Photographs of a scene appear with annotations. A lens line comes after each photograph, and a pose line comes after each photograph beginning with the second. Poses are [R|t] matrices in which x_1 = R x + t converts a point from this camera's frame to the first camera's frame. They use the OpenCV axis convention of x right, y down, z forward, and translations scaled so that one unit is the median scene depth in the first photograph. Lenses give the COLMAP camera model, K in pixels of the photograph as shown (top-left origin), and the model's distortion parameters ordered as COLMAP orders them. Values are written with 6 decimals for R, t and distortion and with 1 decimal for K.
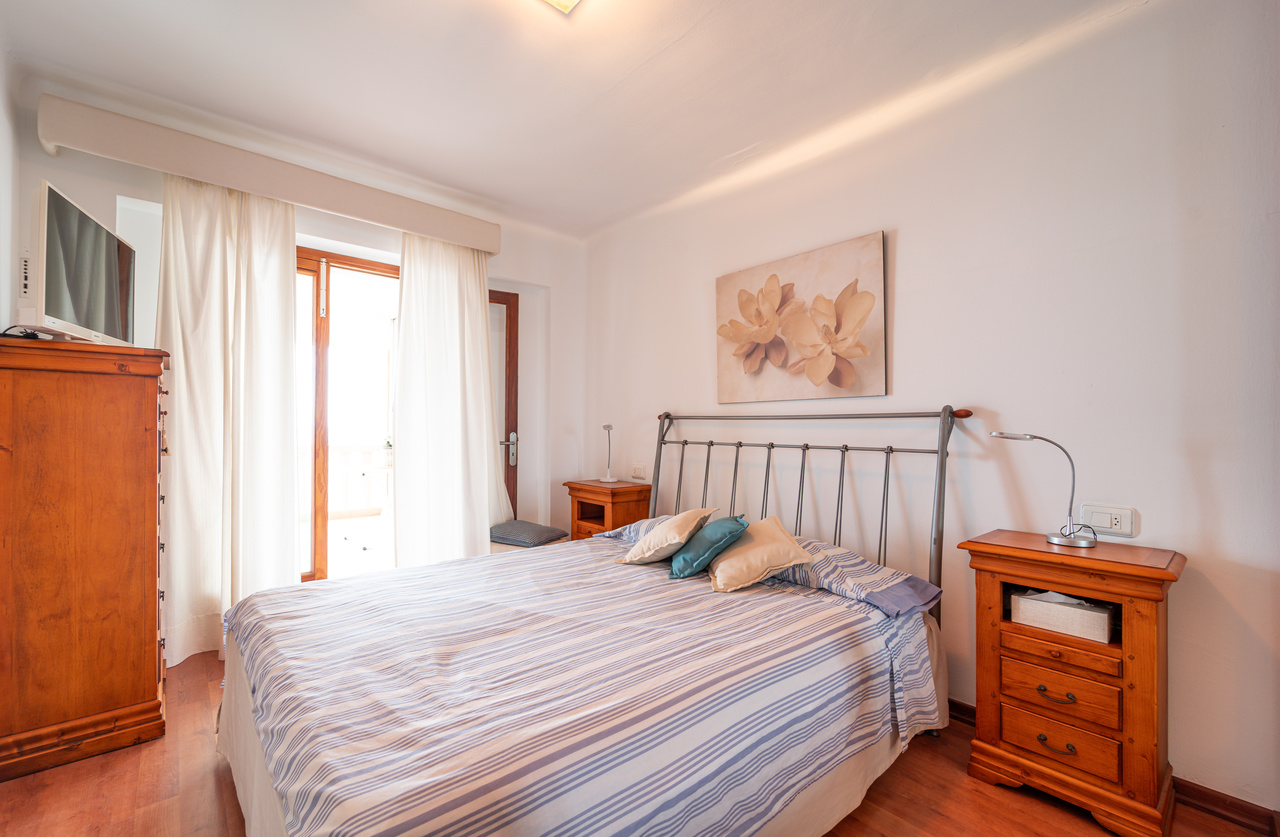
lens RADIAL K [[564.9, 0, 645.7], [0, 564.9, 422.5], [0, 0, 1]] dist [0.000363, -0.000412]
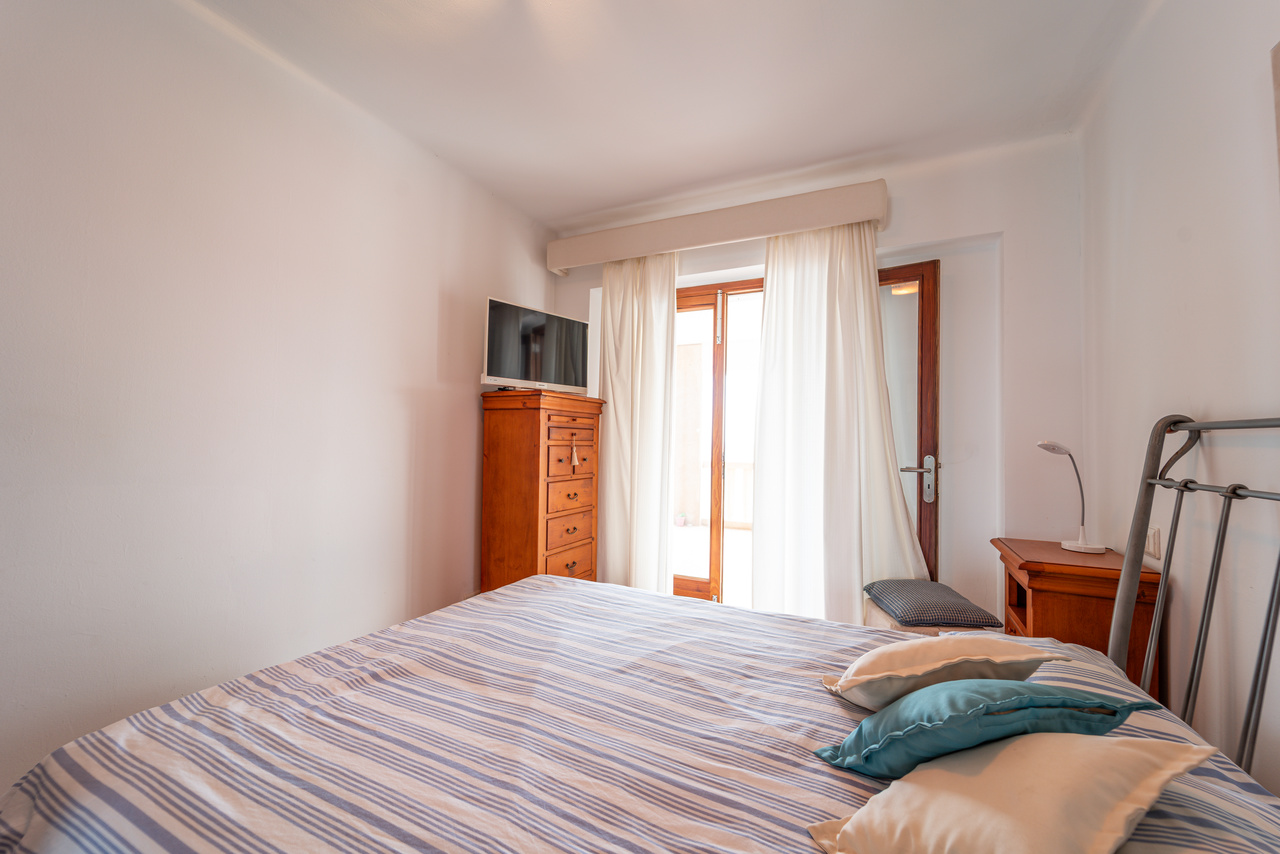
lens RADIAL K [[528.3, 0, 643.6], [0, 528.3, 429.3], [0, 0, 1]] dist [0.001891, -0.001452]
pose [[0.337058, -0.029242, -0.941030, 0.521006], [-0.004194, 0.999461, -0.032559, 0.014893], [0.941475, 0.014921, 0.336753, 0.847382]]
